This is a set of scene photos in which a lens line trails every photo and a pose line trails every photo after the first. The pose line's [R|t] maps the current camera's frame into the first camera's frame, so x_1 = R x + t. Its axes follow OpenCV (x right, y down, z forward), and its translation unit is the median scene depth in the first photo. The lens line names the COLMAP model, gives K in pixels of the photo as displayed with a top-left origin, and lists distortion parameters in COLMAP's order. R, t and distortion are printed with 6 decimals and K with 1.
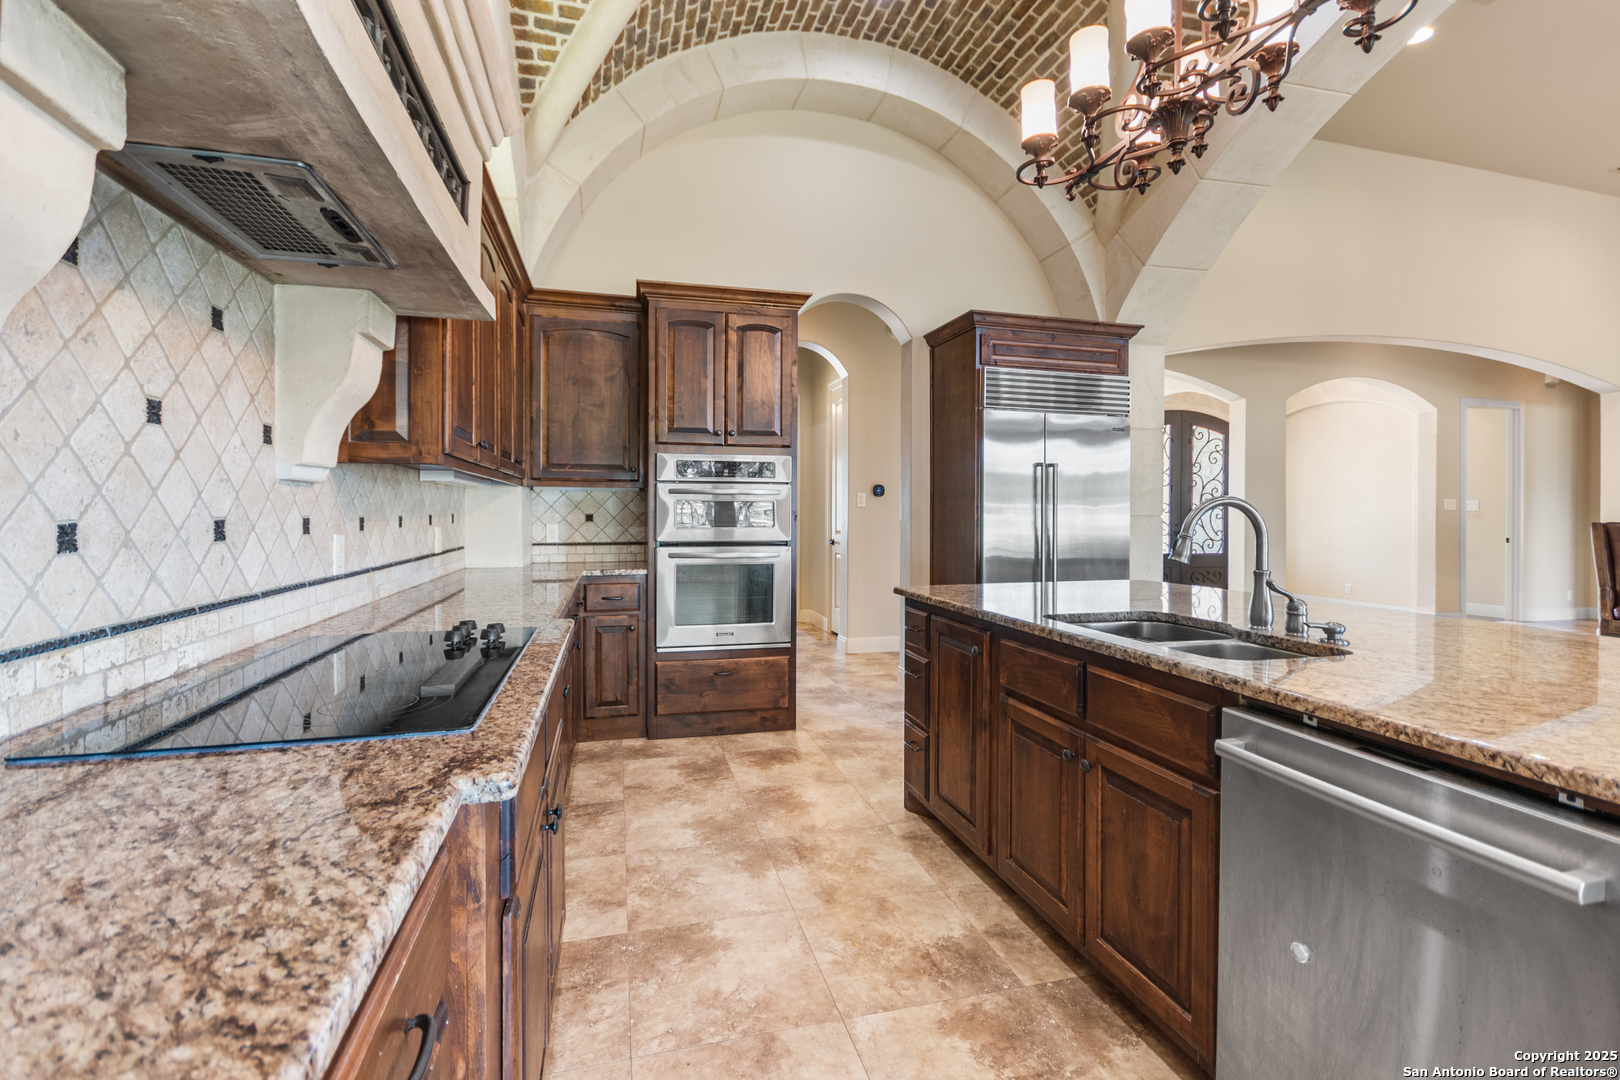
lens RADIAL K [[720.6, 0, 802.8], [0, 720.6, 522.3], [0, 0, 1]] dist [0.001898, -0.002311]
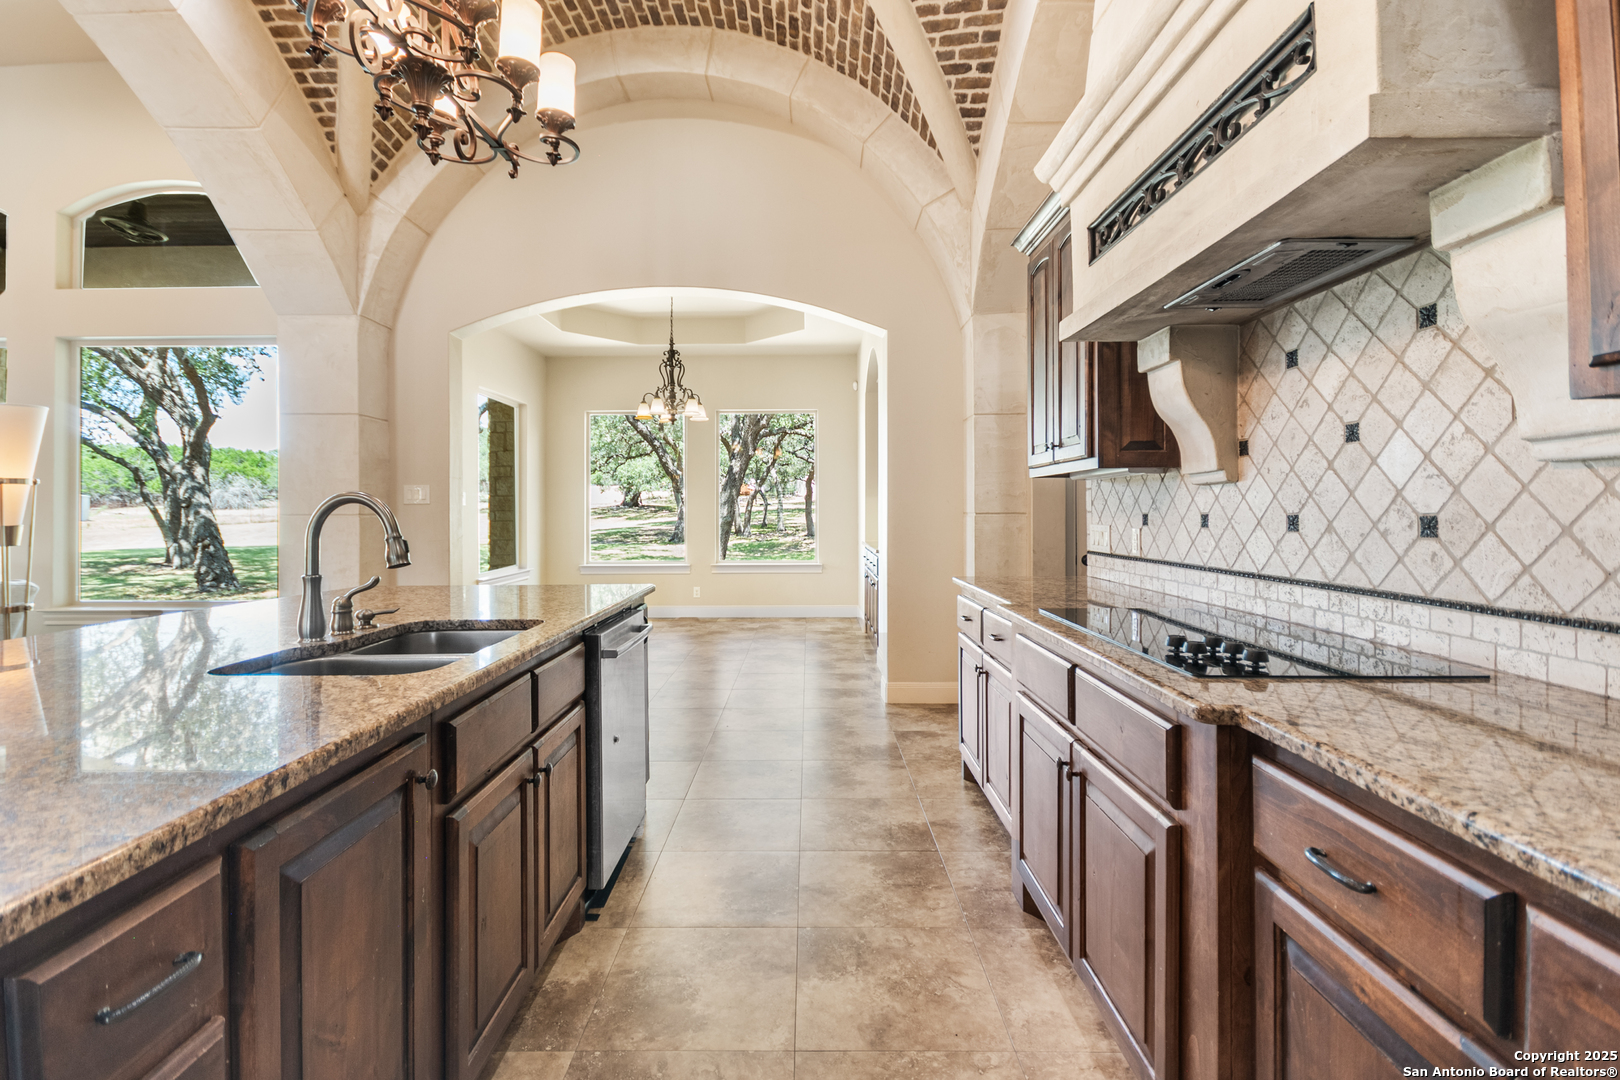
lens RADIAL K [[763.9, 0, 789.2], [0, 763.9, 504.8], [0, 0, 1]] dist [-0.003386, -0.000349]
pose [[-0.963815, 0.004175, 0.266540, -0.206731], [0.006104, 0.999961, 0.006409, -0.027116], [-0.266503, 0.007804, -0.963803, 1.968560]]
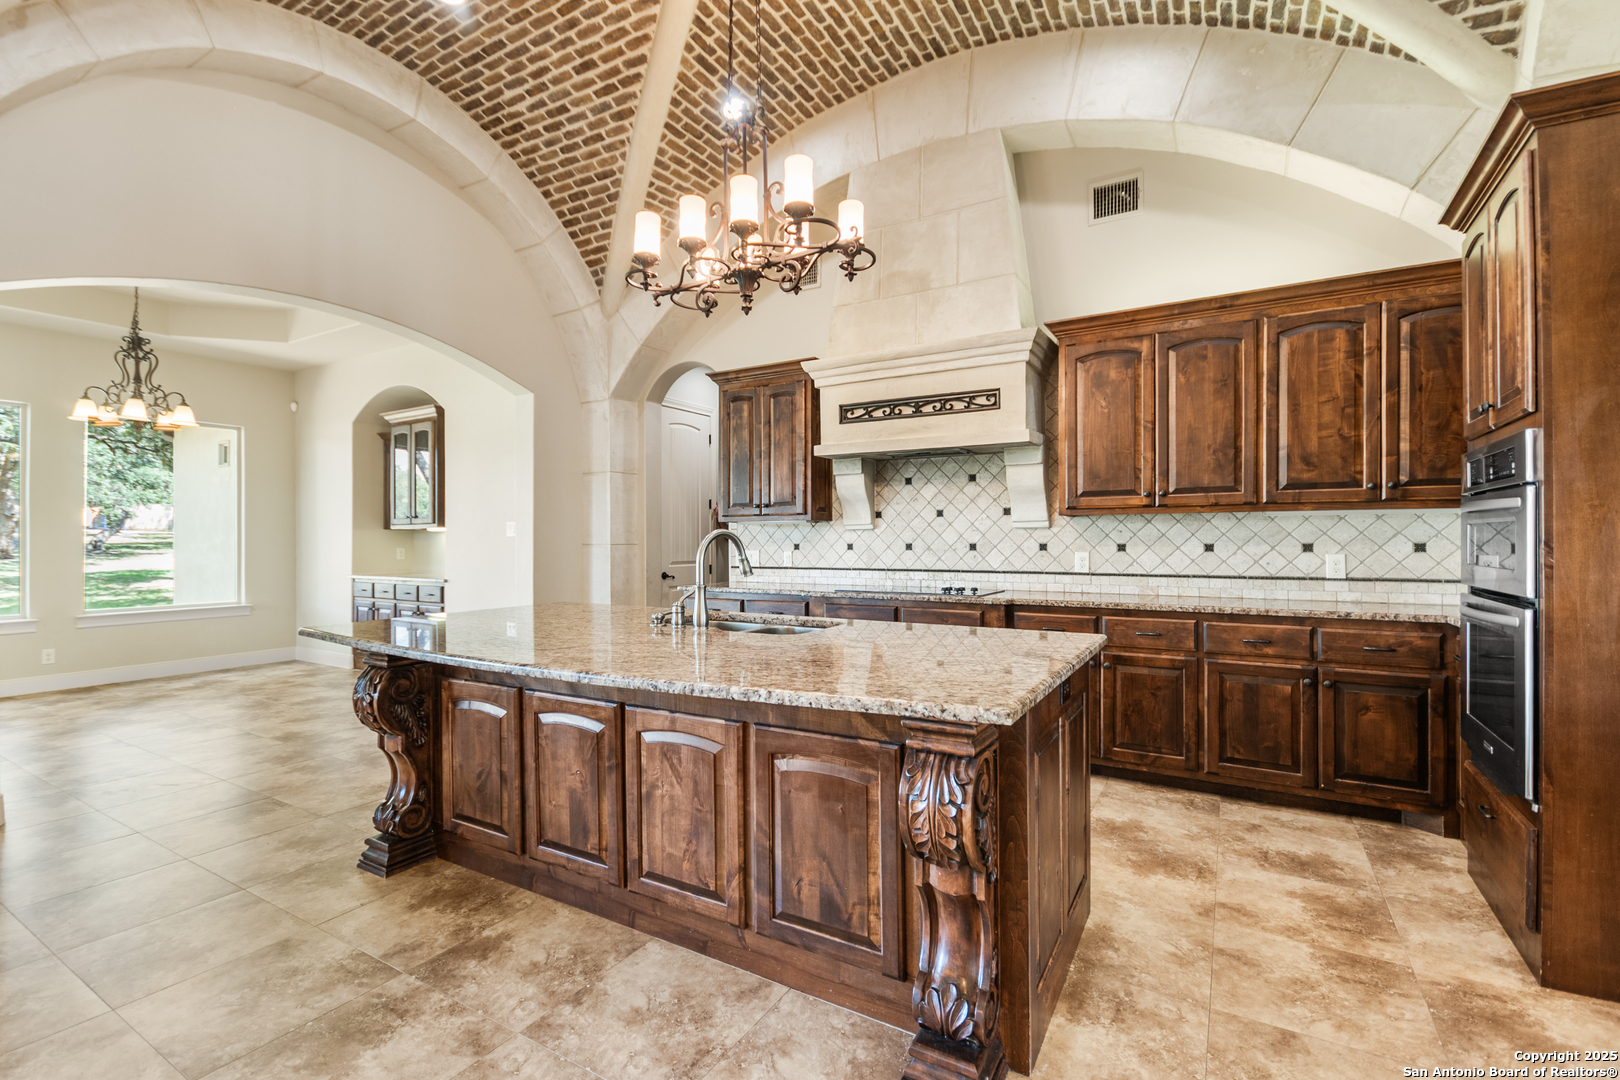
lens RADIAL K [[720.6, 0, 808.6], [0, 720.6, 544.3], [0, 0, 1]] dist [0.001898, -0.002311]
pose [[-0.707623, 0.002303, -0.706587, 1.602376], [-0.009080, 0.999882, 0.012351, -0.027770], [0.706532, 0.015156, -0.707519, 2.327098]]
